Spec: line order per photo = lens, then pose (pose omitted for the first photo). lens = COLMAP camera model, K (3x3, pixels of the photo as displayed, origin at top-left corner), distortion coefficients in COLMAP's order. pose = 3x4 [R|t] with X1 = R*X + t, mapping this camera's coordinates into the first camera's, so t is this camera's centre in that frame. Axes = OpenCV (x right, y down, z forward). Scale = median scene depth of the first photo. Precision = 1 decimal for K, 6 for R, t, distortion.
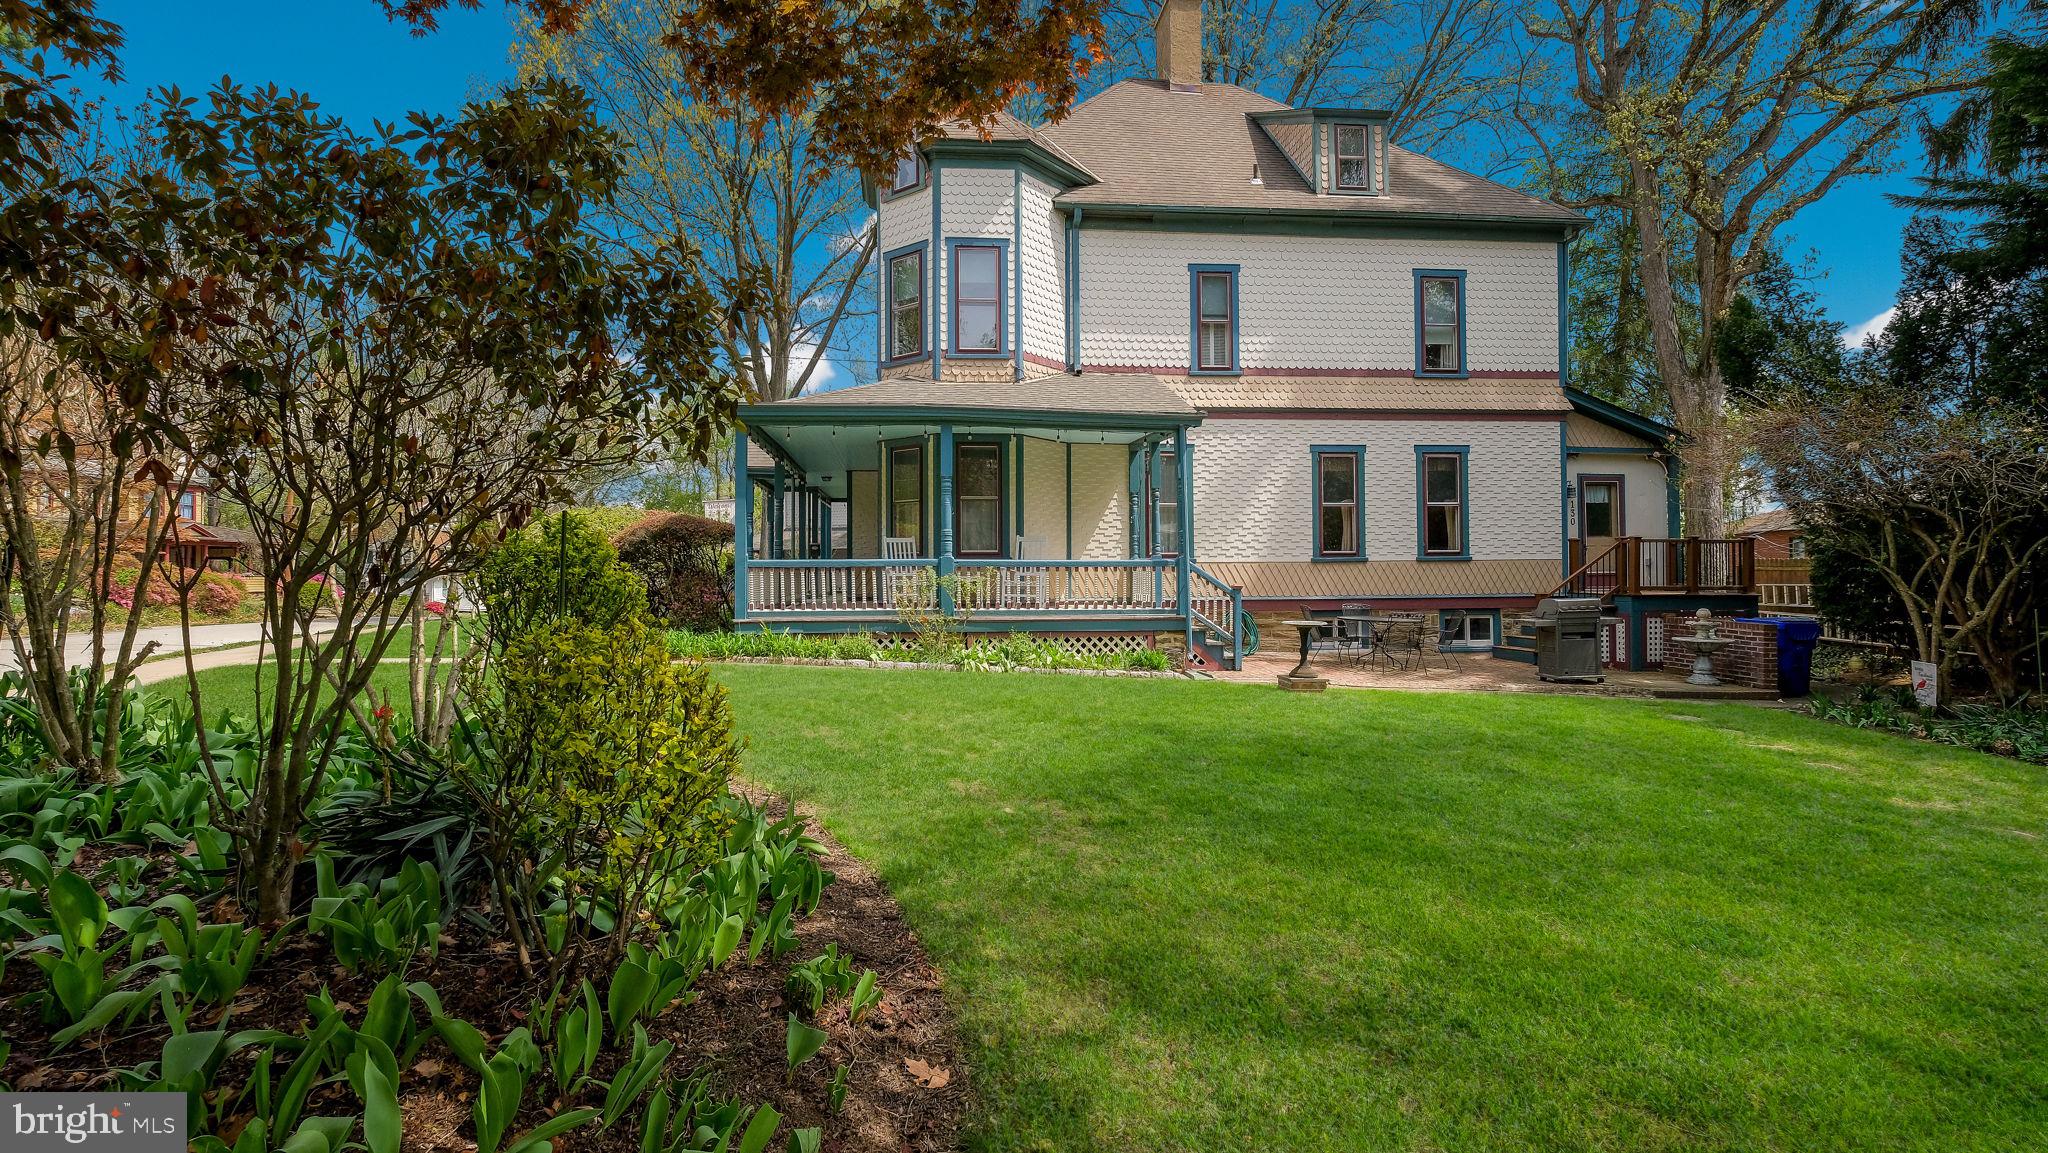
lens RADIAL K [[920.8, 0, 1011.5], [0, 920.8, 554.6], [0, 0, 1]] dist [-0.006532, 0.000455]
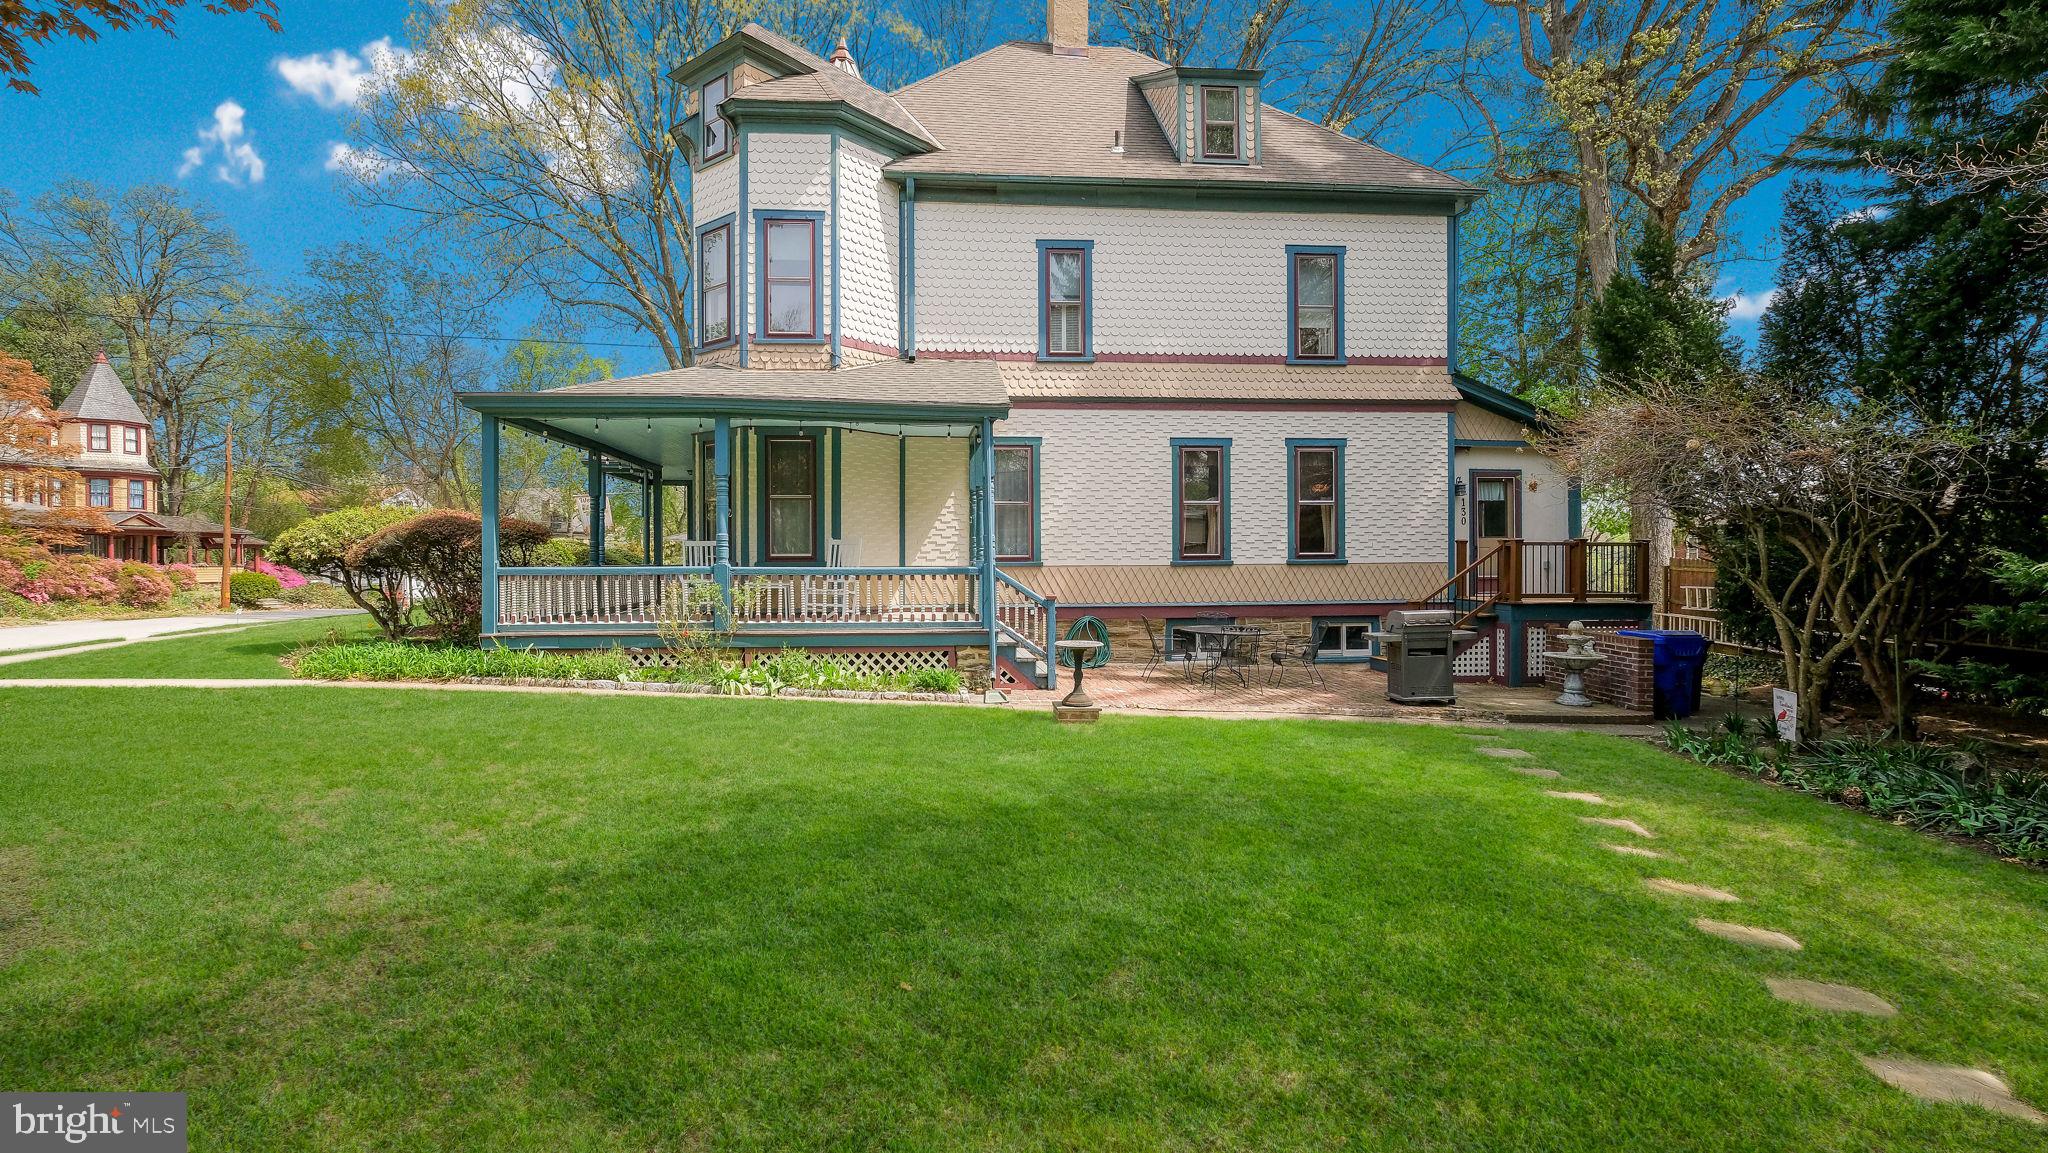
lens RADIAL K [[920.8, 0, 1012.2], [0, 920.8, 557.6], [0, 0, 1]] dist [-0.006532, 0.000455]
pose [[0.999983, 0.001666, -0.005676, 0.179419], [-0.001568, 0.999849, 0.017279, -0.016132], [0.005704, -0.017270, 0.999835, 0.082499]]
